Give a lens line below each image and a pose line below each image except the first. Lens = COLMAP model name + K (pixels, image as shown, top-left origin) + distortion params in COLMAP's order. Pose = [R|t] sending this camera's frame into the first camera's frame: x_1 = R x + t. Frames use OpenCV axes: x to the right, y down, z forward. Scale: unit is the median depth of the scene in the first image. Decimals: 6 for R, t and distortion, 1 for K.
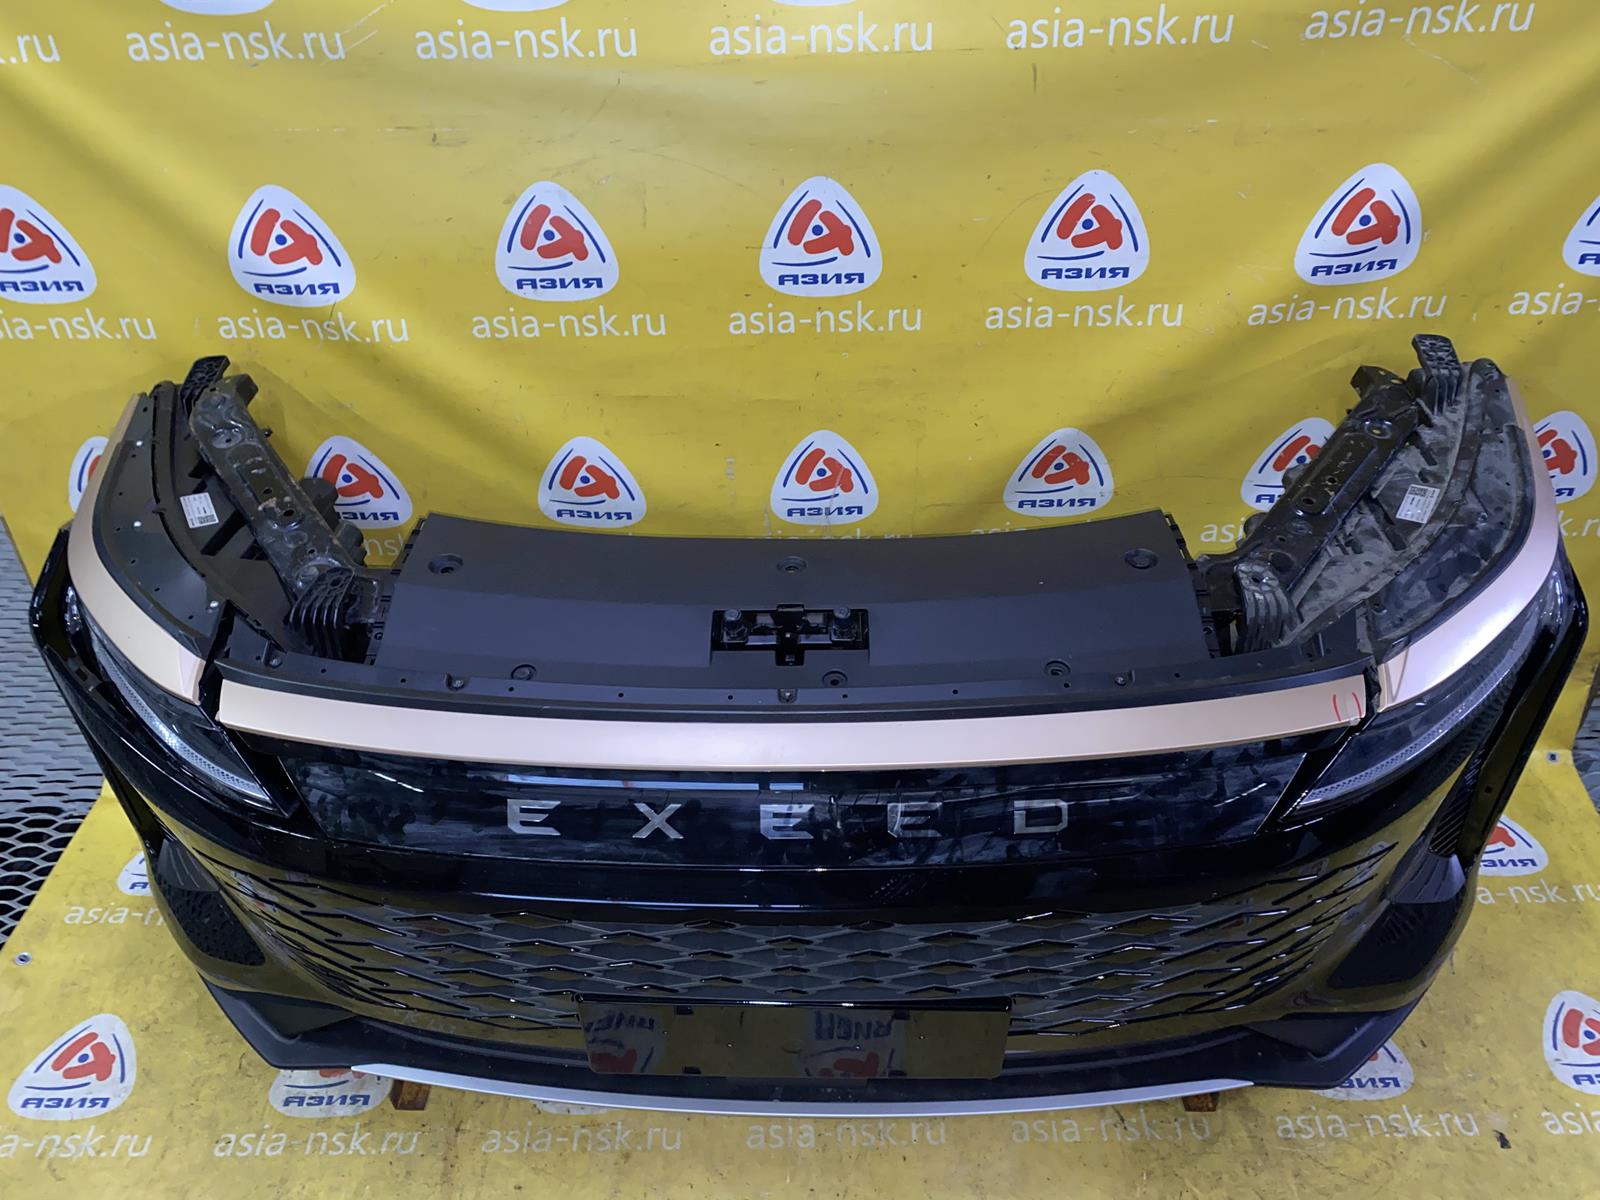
lens RADIAL K [[1211.4, 0, 781.2], [0, 1211.4, 595.0], [0, 0, 1]] dist [0.022174, -0.024138]
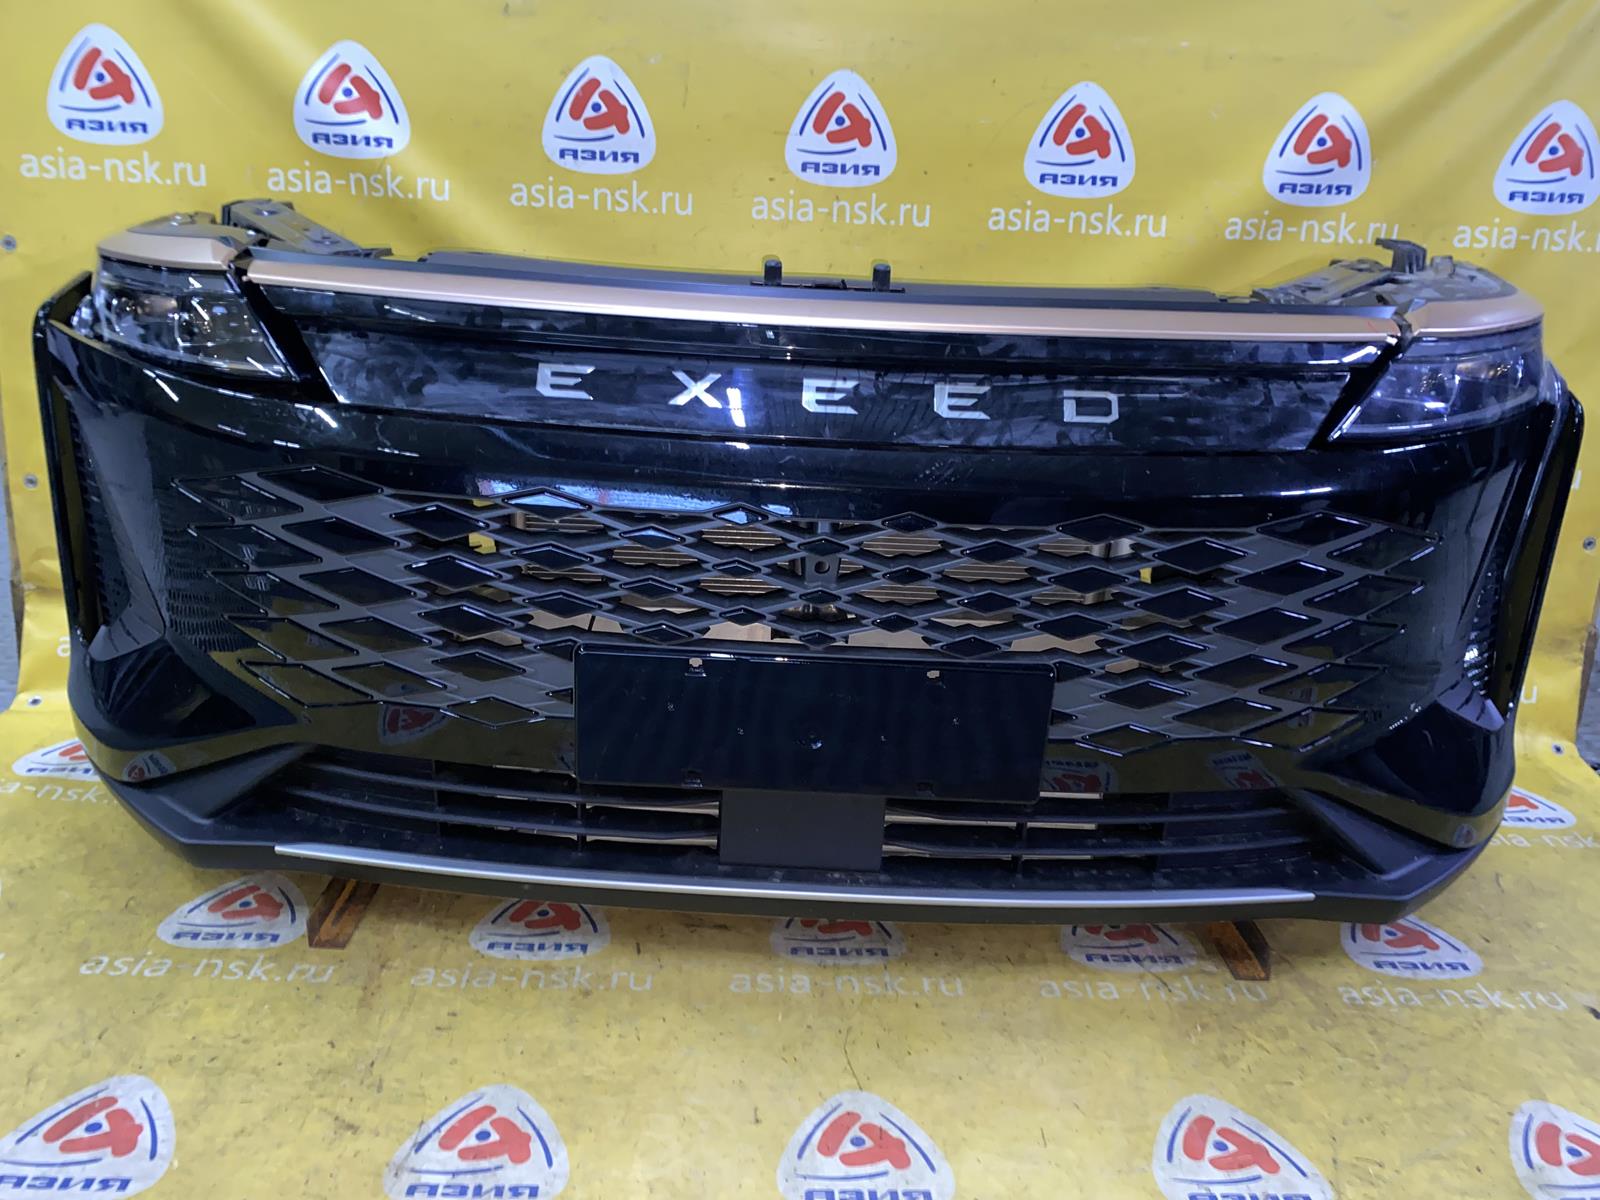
lens RADIAL K [[1211.4, 0, 774.9], [0, 1211.4, 591.2], [0, 0, 1]] dist [0.022174, -0.024138]
pose [[0.996858, 0.063062, 0.047923, -0.054600], [-0.042259, 0.935202, -0.351584, 0.484390], [-0.066989, 0.348455, 0.934929, 0.113612]]
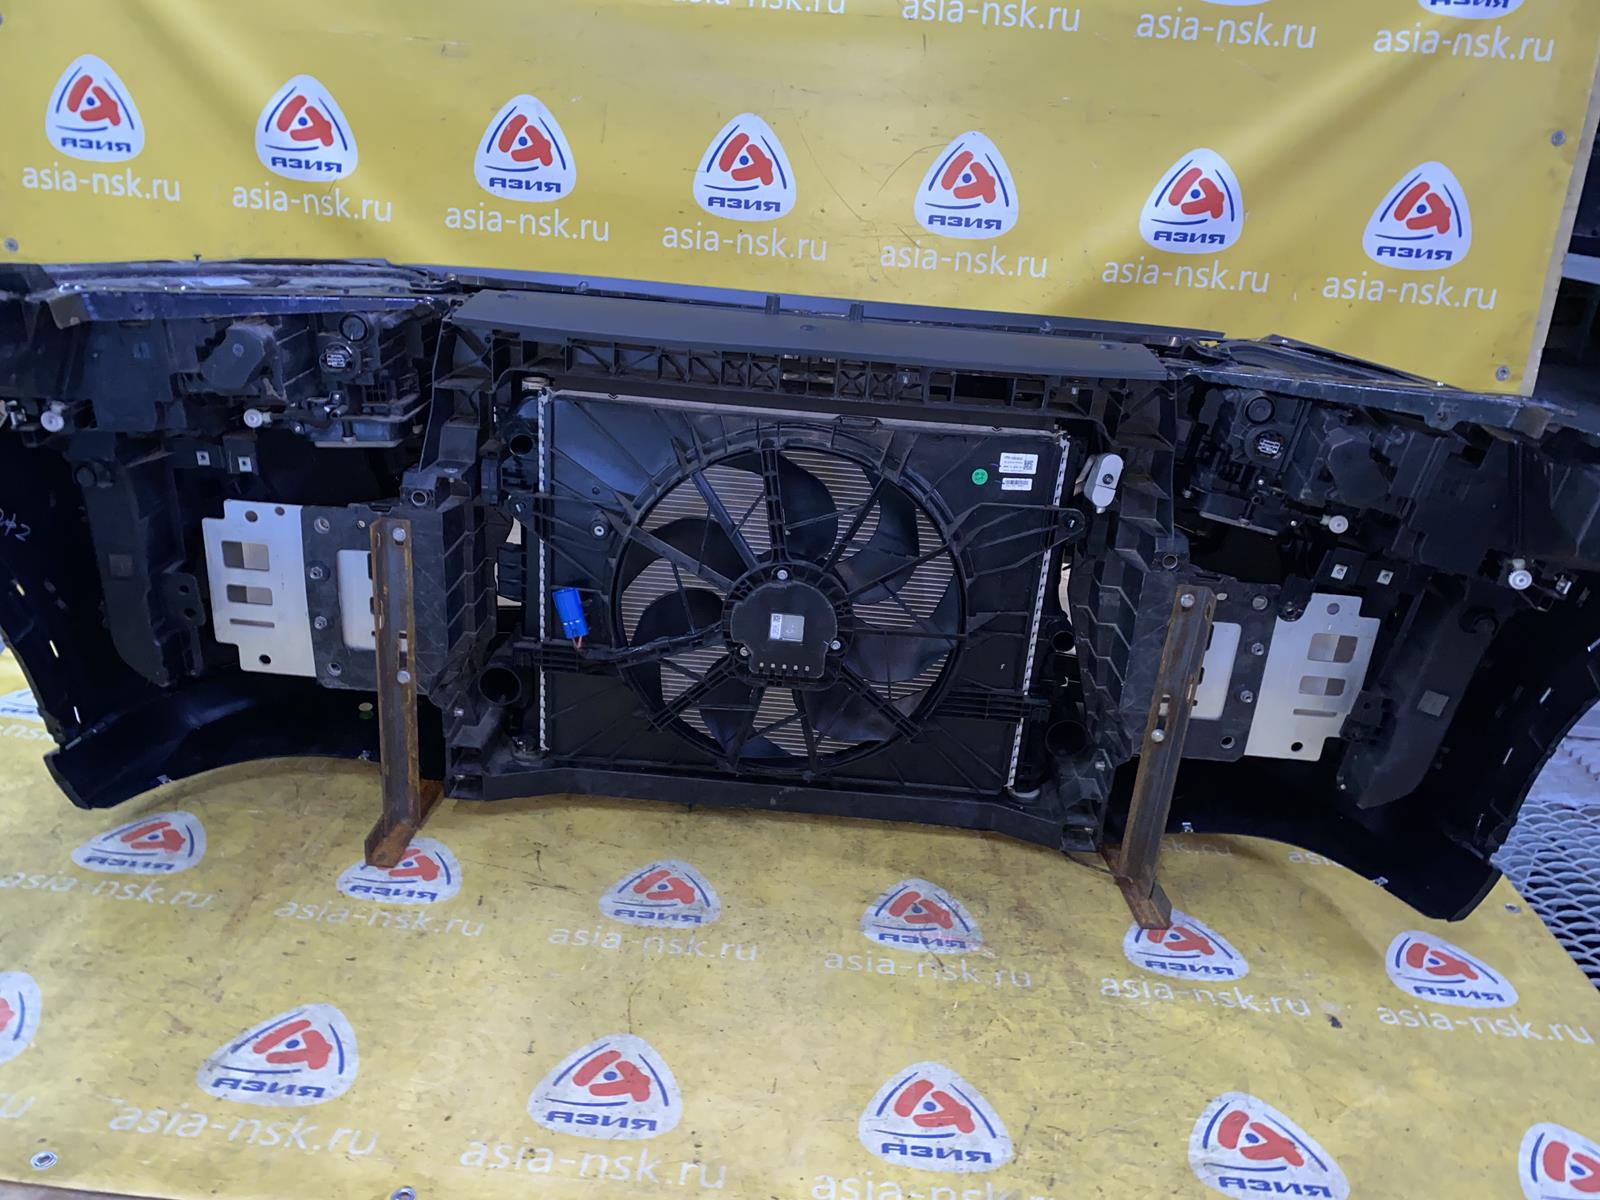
lens RADIAL K [[1211.4, 0, 791.2], [0, 1211.4, 596.1], [0, 0, 1]] dist [0.022174, -0.024138]
pose [[0.992979, 0.116785, -0.018824, 0.146453], [-0.116439, 0.936920, -0.329579, 0.486516], [-0.020853, 0.329457, 0.943940, 0.004395]]
